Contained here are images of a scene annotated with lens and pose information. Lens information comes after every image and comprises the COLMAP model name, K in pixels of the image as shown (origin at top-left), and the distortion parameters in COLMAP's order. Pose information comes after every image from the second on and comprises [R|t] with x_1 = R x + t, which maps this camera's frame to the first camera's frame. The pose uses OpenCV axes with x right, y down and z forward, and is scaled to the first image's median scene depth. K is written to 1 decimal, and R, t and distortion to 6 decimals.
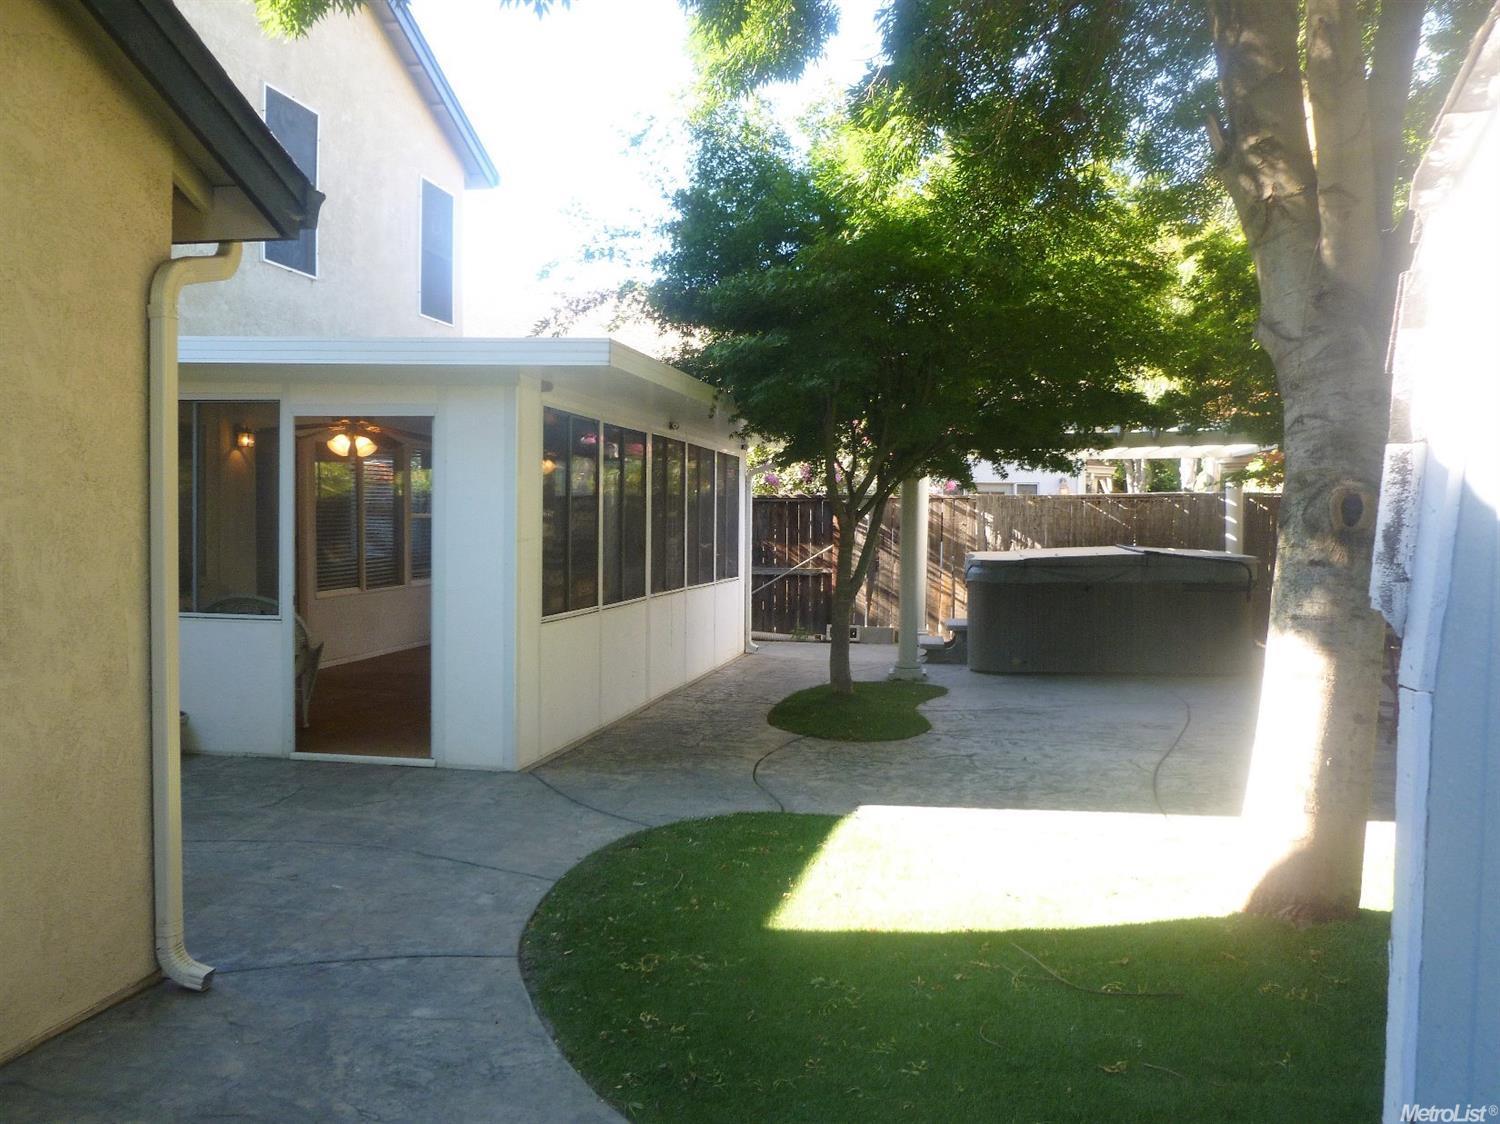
lens RADIAL K [[1252.4, 0, 753.1], [0, 1252.4, 543.0], [0, 0, 1]] dist [-0.053201, -0.001841]
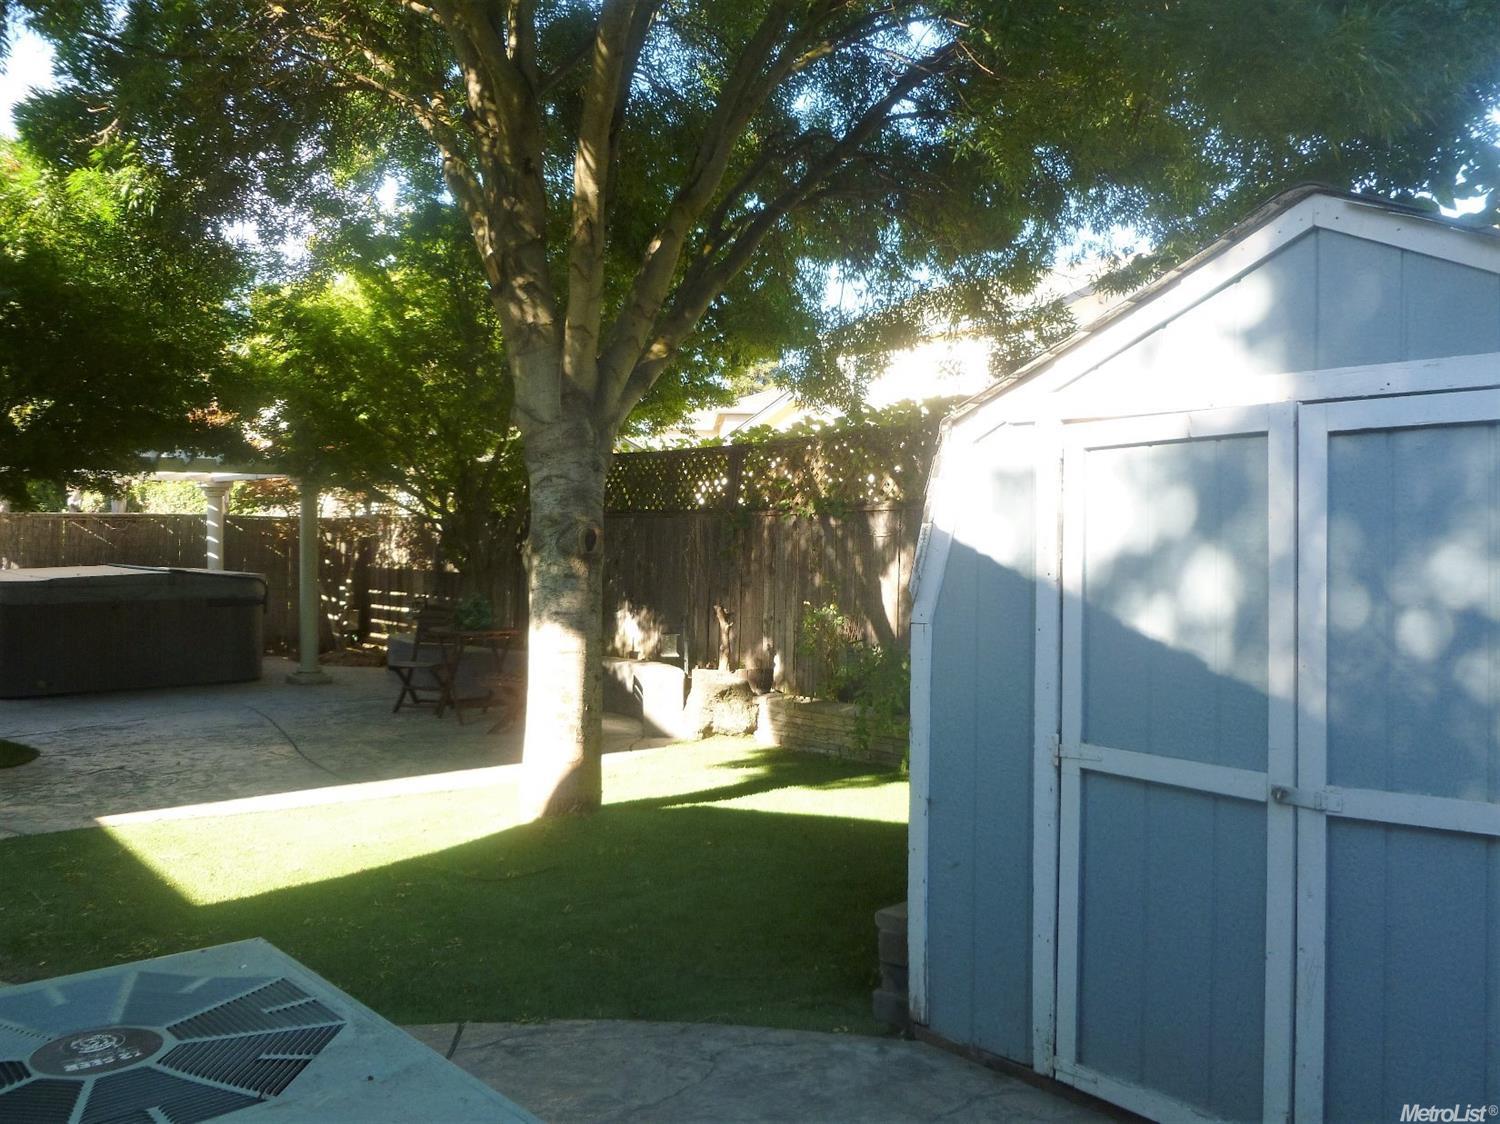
lens RADIAL K [[1252.4, 0, 753.1], [0, 1252.4, 543.0], [0, 0, 1]] dist [-0.053201, -0.001841]
pose [[0.608146, 0.003102, 0.793819, -0.582512], [0.007271, 0.999929, -0.009477, -0.007041], [-0.793792, 0.011535, 0.608080, -0.088776]]
